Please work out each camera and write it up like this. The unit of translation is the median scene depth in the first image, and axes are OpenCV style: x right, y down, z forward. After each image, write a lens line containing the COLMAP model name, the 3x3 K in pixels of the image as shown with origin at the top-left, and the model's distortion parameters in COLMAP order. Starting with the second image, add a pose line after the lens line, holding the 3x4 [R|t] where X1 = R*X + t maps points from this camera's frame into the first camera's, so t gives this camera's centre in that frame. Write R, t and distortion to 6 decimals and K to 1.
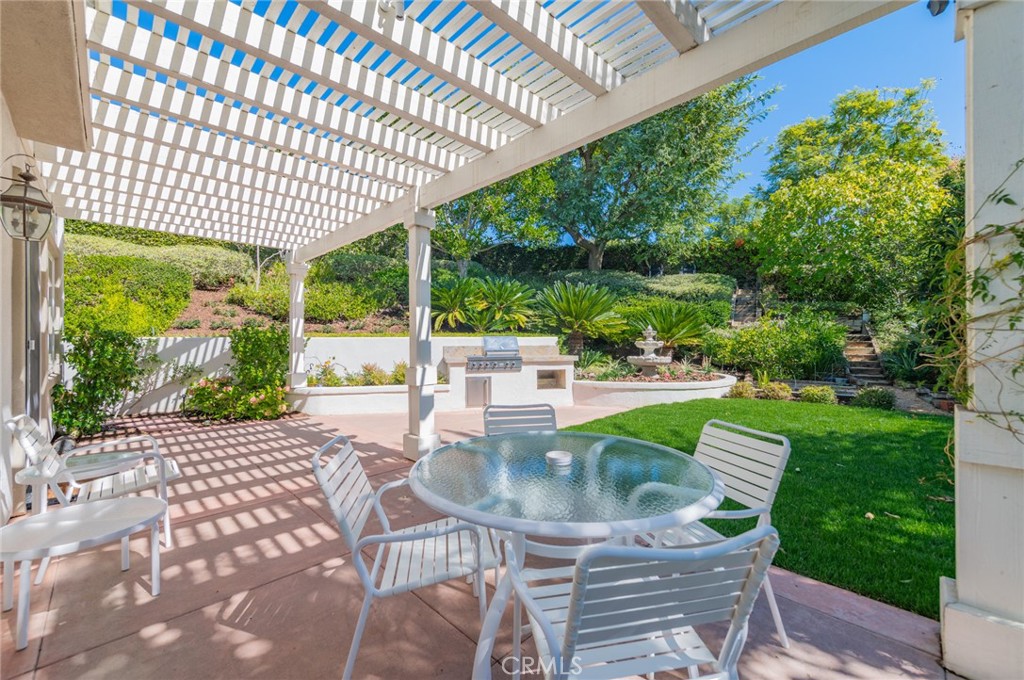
lens RADIAL K [[416.8, 0, 515.6], [0, 416.8, 343.8], [0, 0, 1]] dist [0.012872, -0.000138]
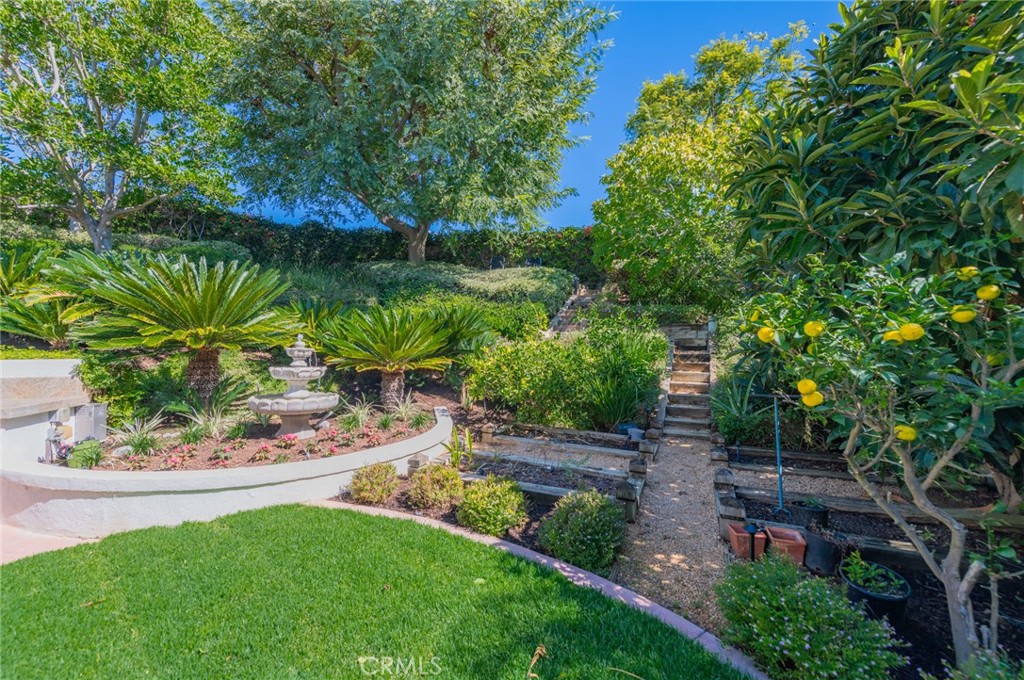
lens RADIAL K [[416.8, 0, 515.6], [0, 416.8, 343.8], [0, 0, 1]] dist [0.012872, -0.000138]
pose [[0.993178, 0.004361, 0.116529, 0.483722], [-0.002108, 0.999809, -0.019450, -0.023472], [-0.116591, 0.019071, 0.992997, 0.393161]]
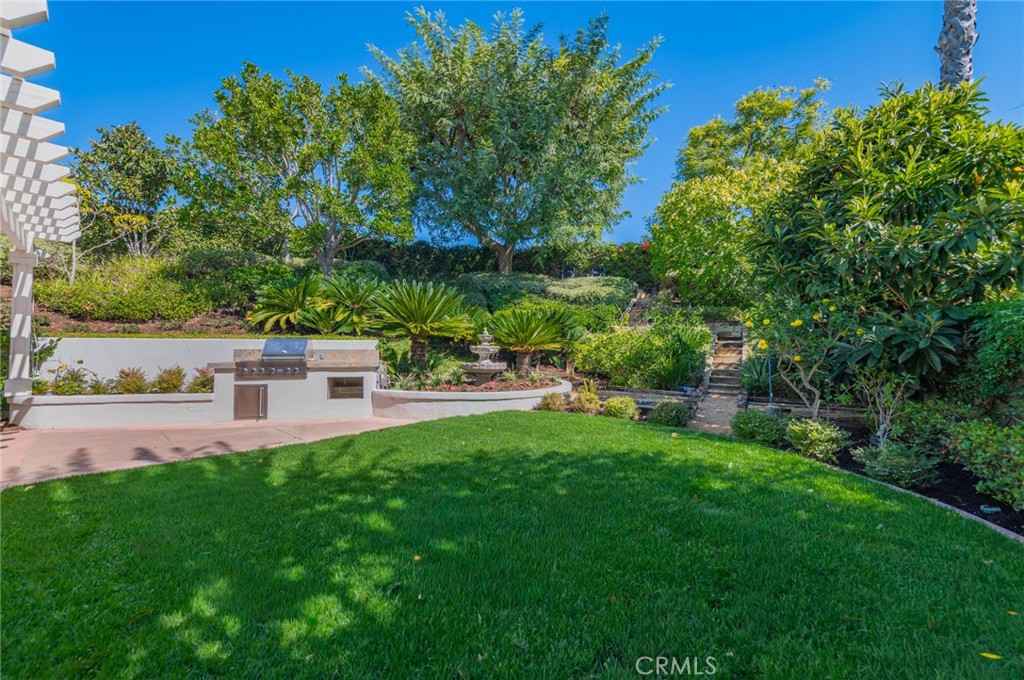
lens RADIAL K [[410.1, 0, 512.0], [0, 410.1, 340.0], [0, 0, 1]] dist [0.011888, 0.000029]
pose [[0.999842, 0.009023, 0.015283, 0.331407], [-0.008710, 0.999754, -0.020392, -0.001166], [-0.015463, 0.020256, 0.999675, 0.091153]]
